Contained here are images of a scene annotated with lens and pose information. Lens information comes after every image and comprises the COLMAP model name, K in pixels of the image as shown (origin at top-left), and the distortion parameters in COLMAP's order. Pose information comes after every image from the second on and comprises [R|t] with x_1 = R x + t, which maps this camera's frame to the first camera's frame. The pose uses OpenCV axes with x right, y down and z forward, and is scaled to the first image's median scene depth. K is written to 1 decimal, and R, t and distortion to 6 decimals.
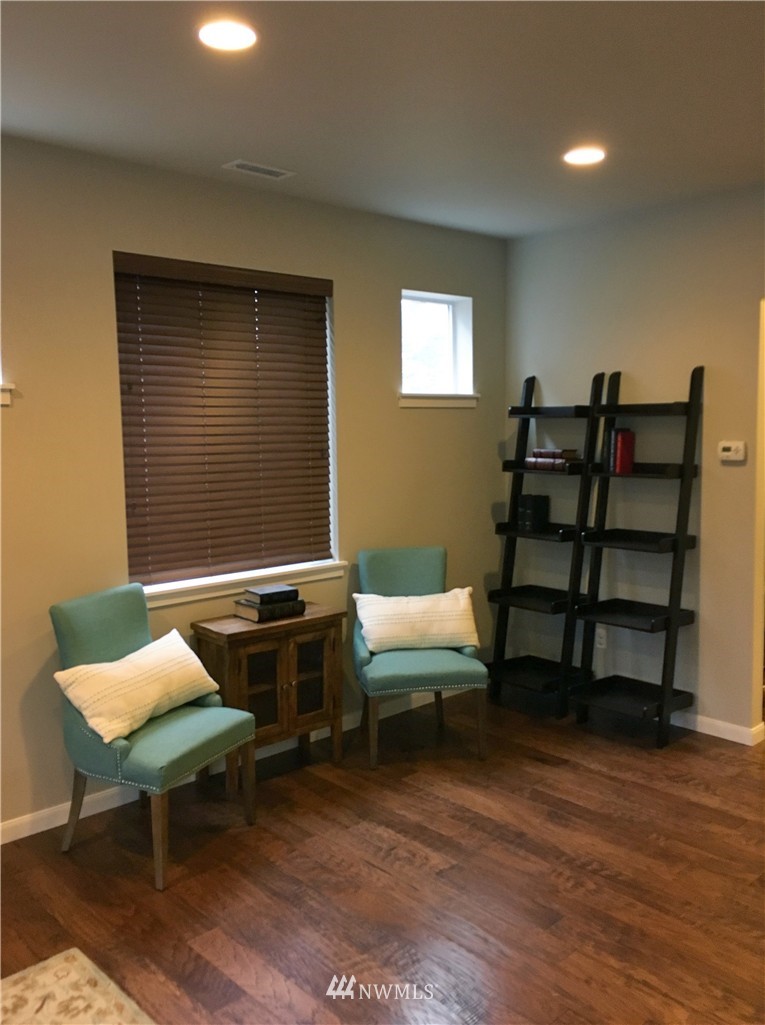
lens RADIAL K [[862.9, 0, 385.6], [0, 862.9, 500.8], [0, 0, 1]] dist [0.005877, -0.006721]
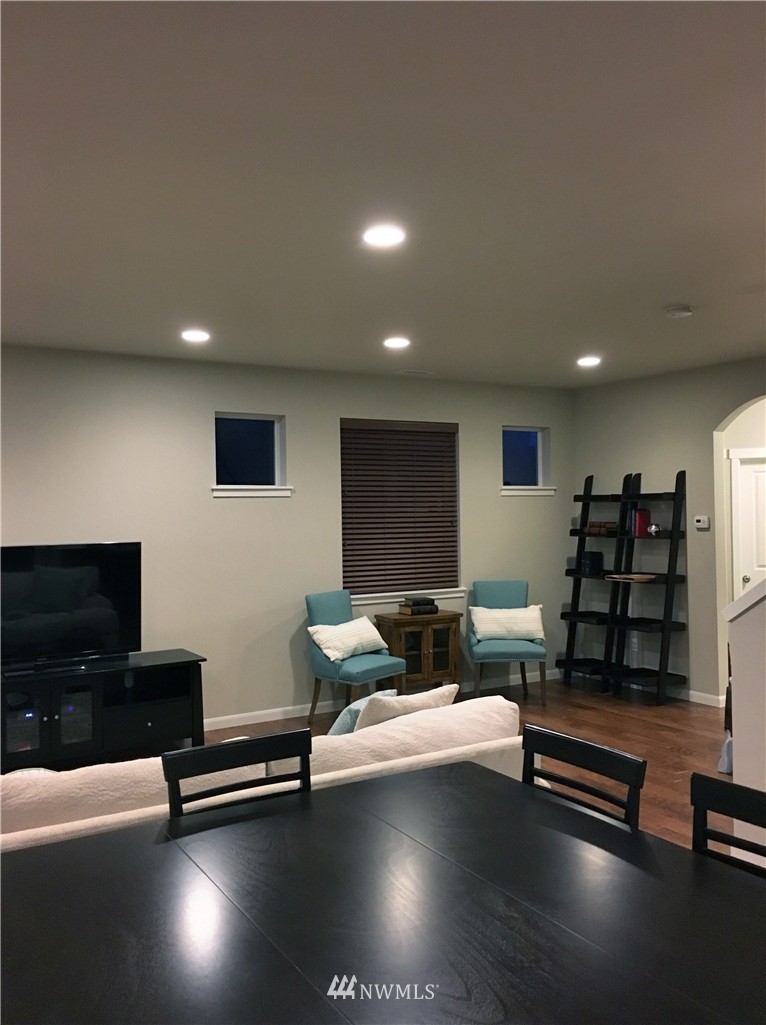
lens RADIAL K [[883.8, 0, 376.9], [0, 883.8, 509.8], [0, 0, 1]] dist [0.044829, -0.018082]
pose [[0.971142, -0.000925, -0.238501, 0.205041], [-0.021075, 0.995748, -0.089674, 0.081220], [0.237570, 0.092112, 0.966993, -0.755227]]
